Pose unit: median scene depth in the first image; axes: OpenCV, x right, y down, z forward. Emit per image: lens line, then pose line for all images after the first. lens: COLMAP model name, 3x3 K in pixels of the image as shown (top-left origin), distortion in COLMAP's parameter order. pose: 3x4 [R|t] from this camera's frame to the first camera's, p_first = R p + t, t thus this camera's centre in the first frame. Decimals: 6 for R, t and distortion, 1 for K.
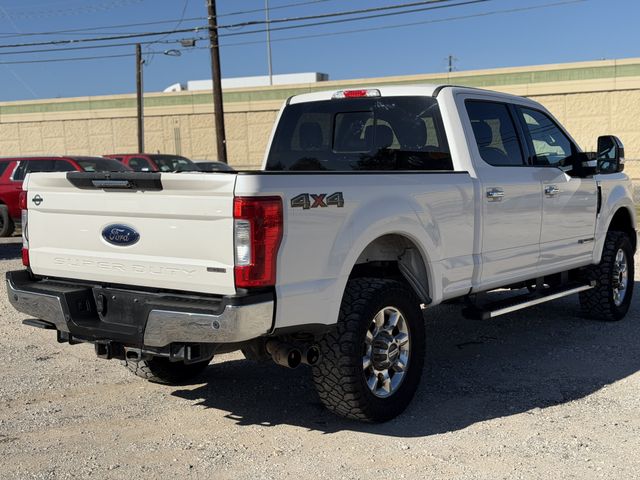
lens RADIAL K [[903.9, 0, 320.0], [0, 903.9, 240.0], [0, 0, 1]] dist [0.081127, -0.015512]
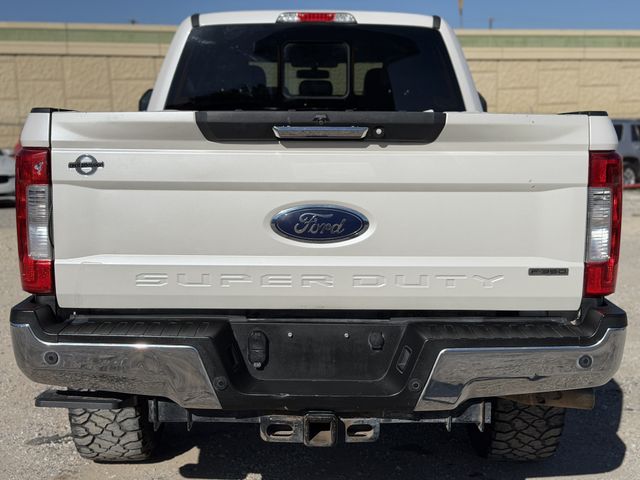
lens RADIAL K [[972.3, 0, 320.0], [0, 972.3, 240.0], [0, 0, 1]] dist [0.049401, -0.021752]
pose [[0.802235, -0.053242, 0.594629, -0.536555], [0.039714, 0.998568, 0.035830, -0.015781], [-0.595686, -0.005129, 0.803201, 0.472203]]
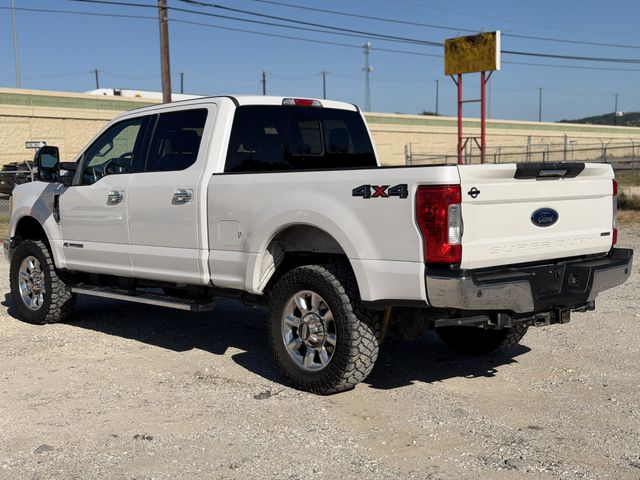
lens RADIAL K [[875.6, 0, 320.0], [0, 875.6, 240.0], [0, 0, 1]] dist [0.121624, -0.015628]
pose [[0.188930, -0.068185, 0.979620, -1.274572], [0.098580, 0.993864, 0.050164, -0.057080], [-0.977030, 0.087094, 0.194492, 0.982143]]
